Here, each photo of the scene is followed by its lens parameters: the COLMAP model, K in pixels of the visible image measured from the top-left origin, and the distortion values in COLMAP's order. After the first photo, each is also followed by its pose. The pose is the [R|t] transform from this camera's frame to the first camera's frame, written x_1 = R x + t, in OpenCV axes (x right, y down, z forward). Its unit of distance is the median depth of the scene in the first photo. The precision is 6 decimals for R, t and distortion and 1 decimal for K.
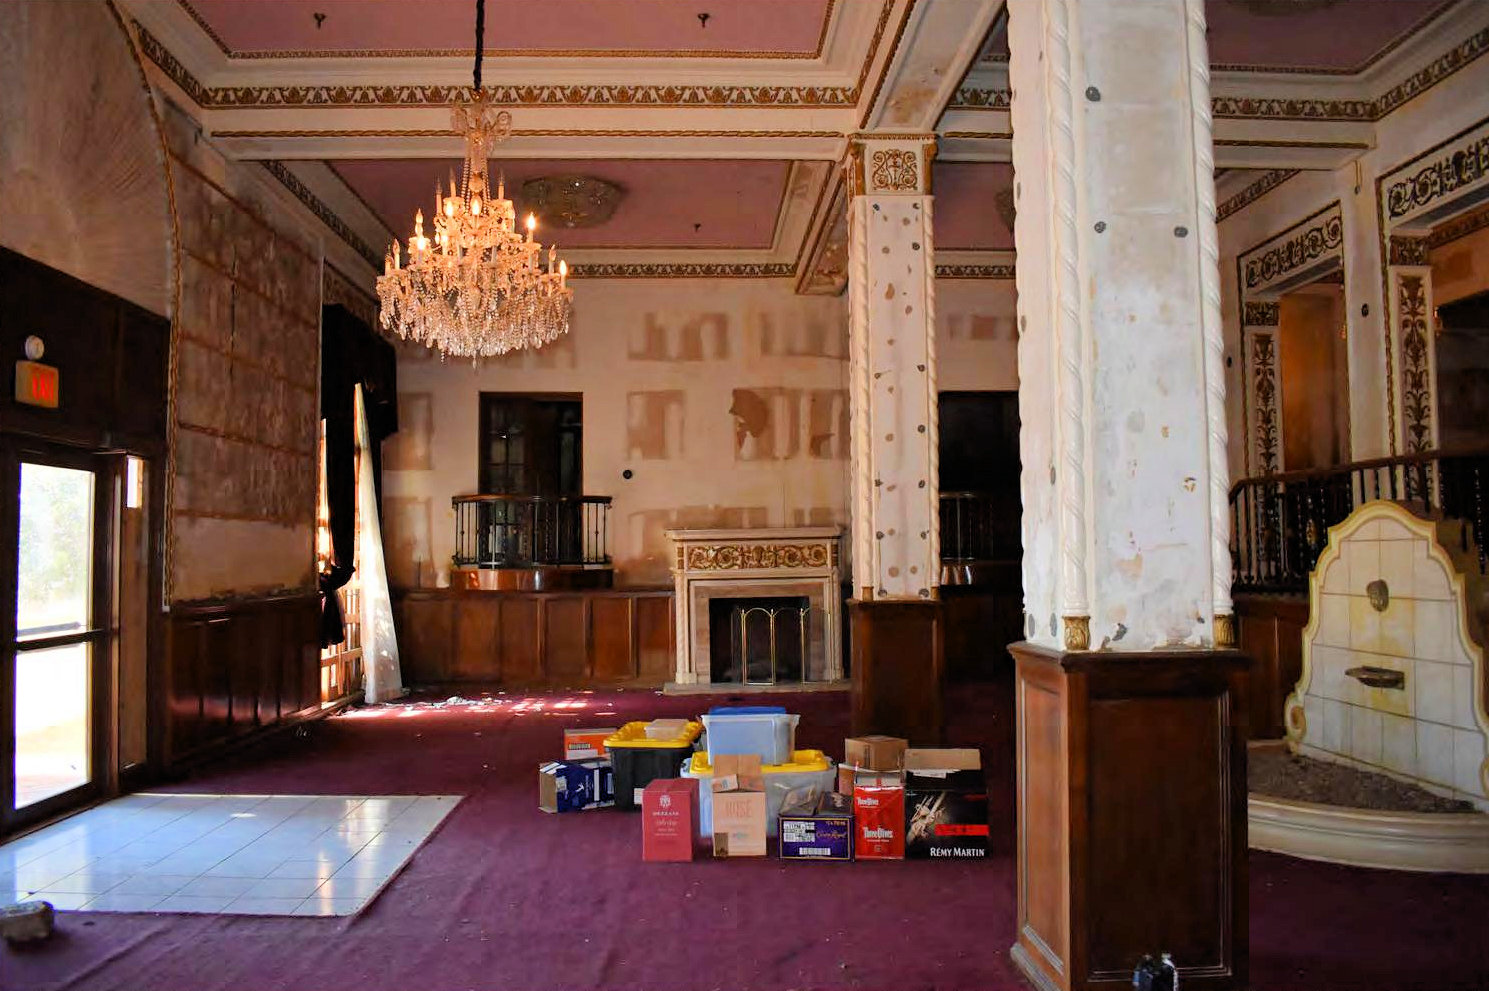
lens RADIAL K [[1155.9, 0, 744.5], [0, 1155.9, 495.5], [0, 0, 1]] dist [-0.070364, 0.000483]
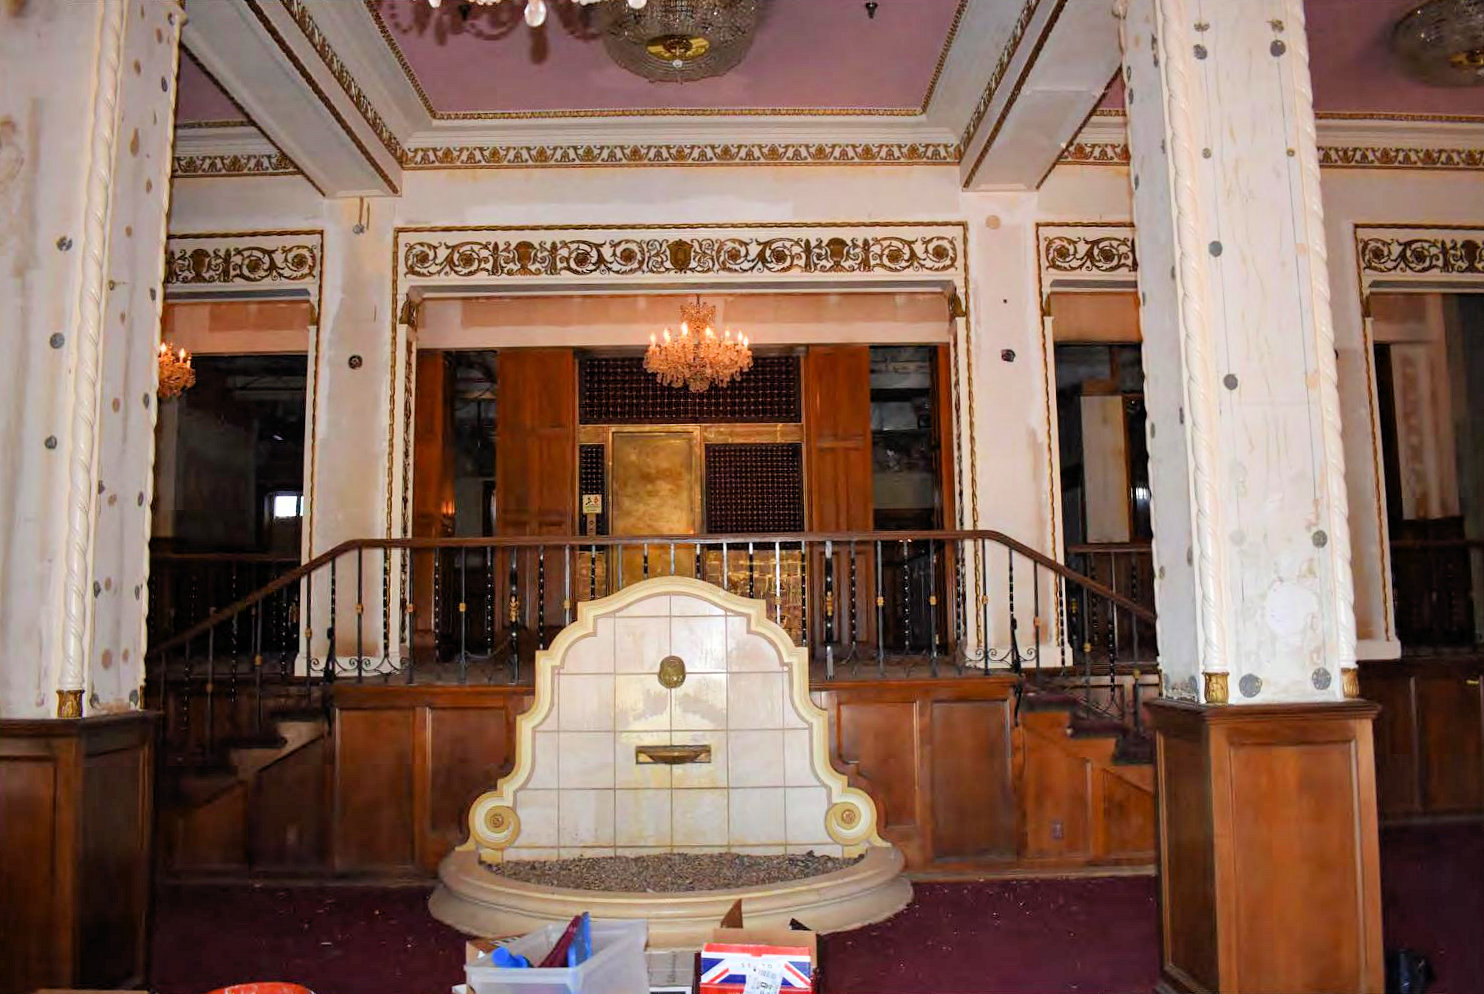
lens RADIAL K [[1205.3, 0, 742.0], [0, 1205.3, 497.0], [0, 0, 1]] dist [-0.005943, -0.002366]
pose [[0.042039, 0.116829, 0.992262, -0.427987], [-0.044542, 0.992372, -0.114955, 0.045001], [-0.998123, -0.039365, 0.046922, 0.733641]]
